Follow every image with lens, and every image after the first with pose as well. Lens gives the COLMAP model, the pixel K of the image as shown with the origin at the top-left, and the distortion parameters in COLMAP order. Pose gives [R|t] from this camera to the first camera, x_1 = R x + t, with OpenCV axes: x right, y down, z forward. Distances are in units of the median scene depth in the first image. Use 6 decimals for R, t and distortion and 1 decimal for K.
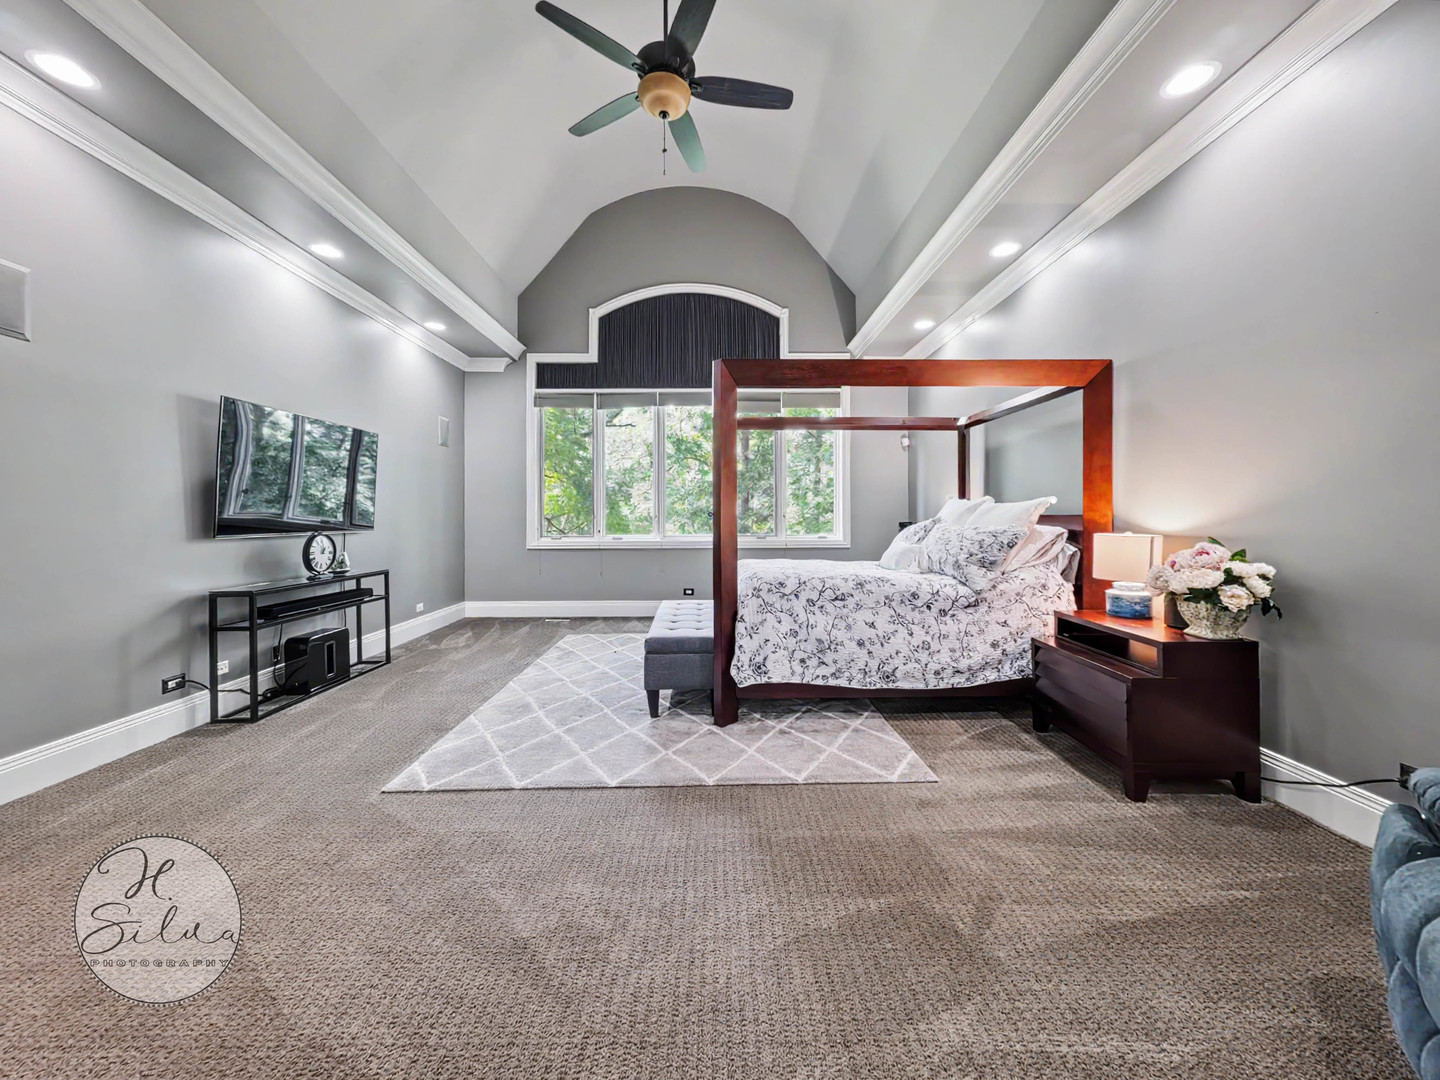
lens RADIAL K [[534.9, 0, 699.7], [0, 534.9, 528.6], [0, 0, 1]] dist [-0.000623, -0.000327]
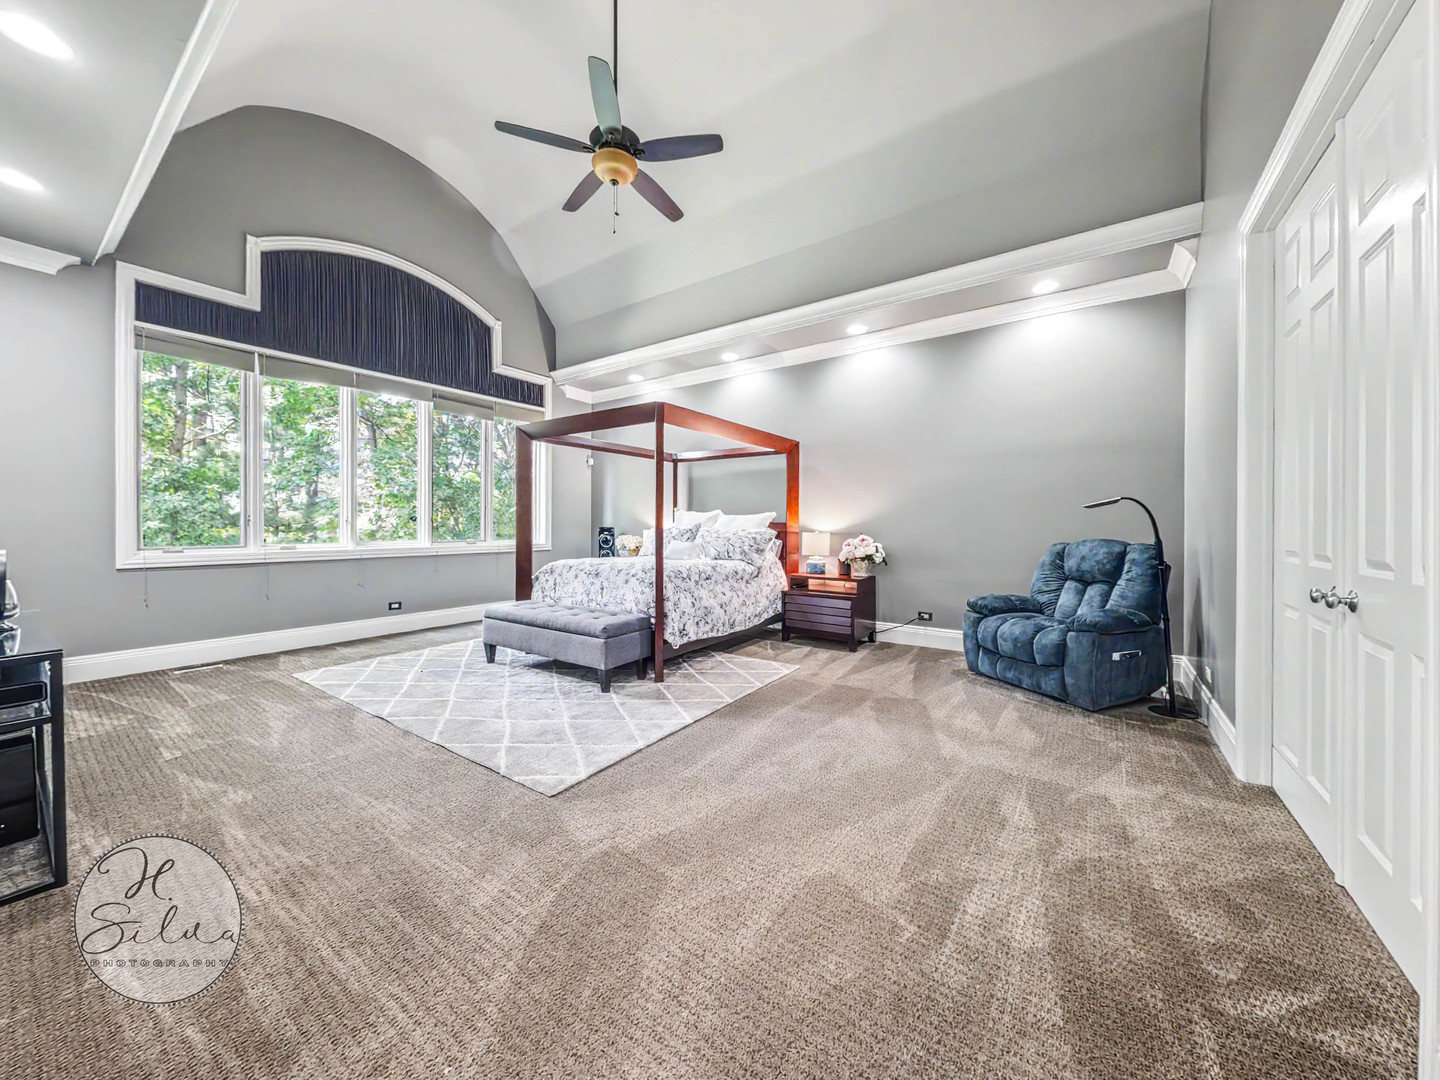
lens RADIAL K [[518.9, 0, 720.0], [0, 518.9, 540.0], [0, 0, 1]] dist [-0.000512, -0.000420]
pose [[0.590592, -0.019433, 0.806737, -0.874231], [0.010984, 0.999811, 0.016043, 0.003240], [-0.806896, -0.000614, 0.590693, 0.131602]]
